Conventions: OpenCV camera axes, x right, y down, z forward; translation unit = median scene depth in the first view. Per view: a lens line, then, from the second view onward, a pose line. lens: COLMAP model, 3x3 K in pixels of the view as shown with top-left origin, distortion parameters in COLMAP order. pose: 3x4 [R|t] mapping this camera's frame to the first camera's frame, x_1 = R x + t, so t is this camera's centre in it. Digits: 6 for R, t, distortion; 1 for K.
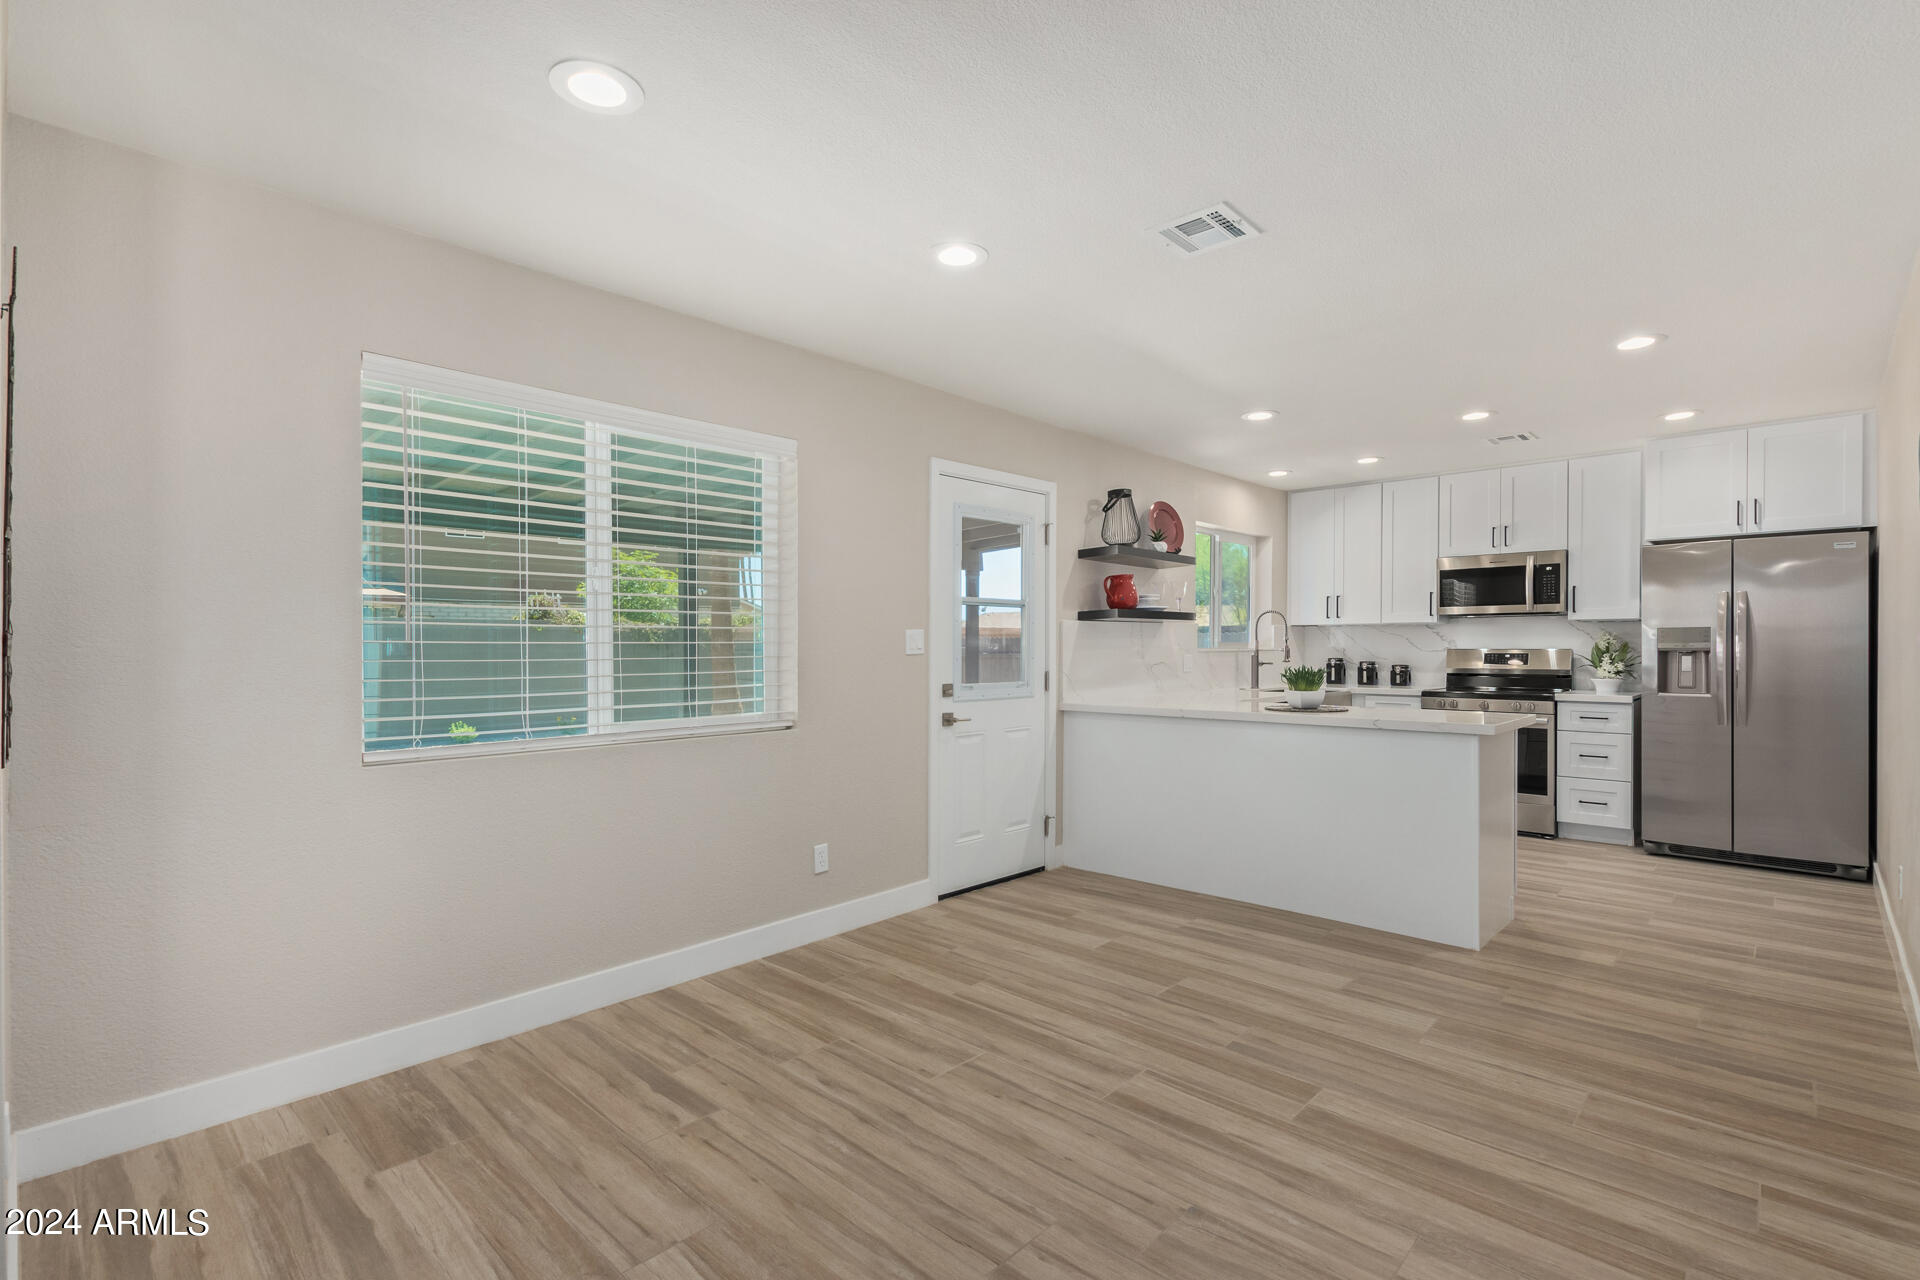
lens RADIAL K [[882.6, 0, 960.2], [0, 882.6, 650.3], [0, 0, 1]] dist [0.010724, -0.004045]
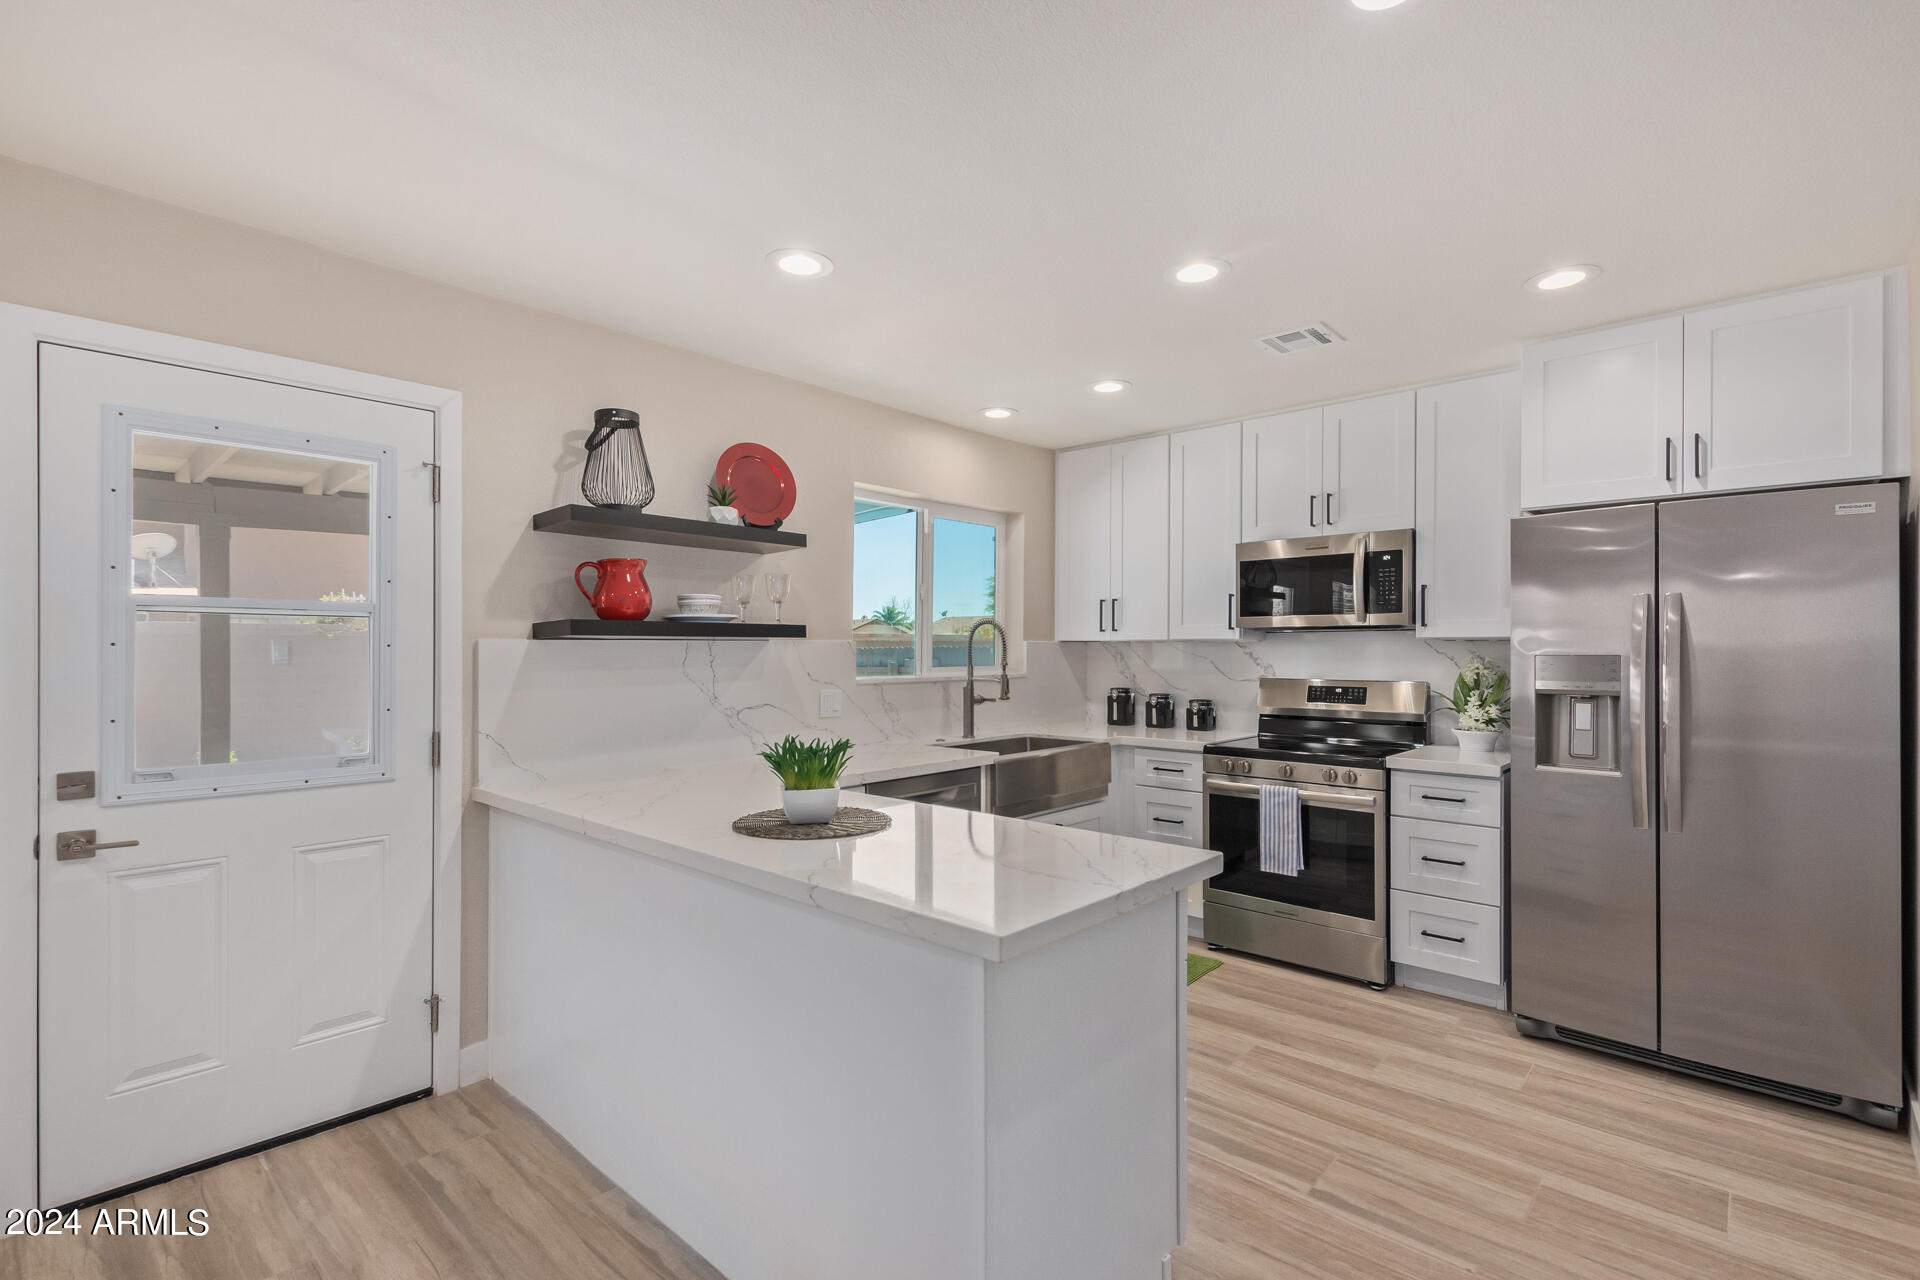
lens RADIAL K [[882.6, 0, 962.2], [0, 882.6, 646.8], [0, 0, 1]] dist [0.010724, -0.004045]
pose [[0.999767, 0.003264, 0.021319, 0.361198], [-0.003072, 0.999955, -0.009022, -0.022157], [-0.021347, 0.008955, 0.999732, 0.385792]]
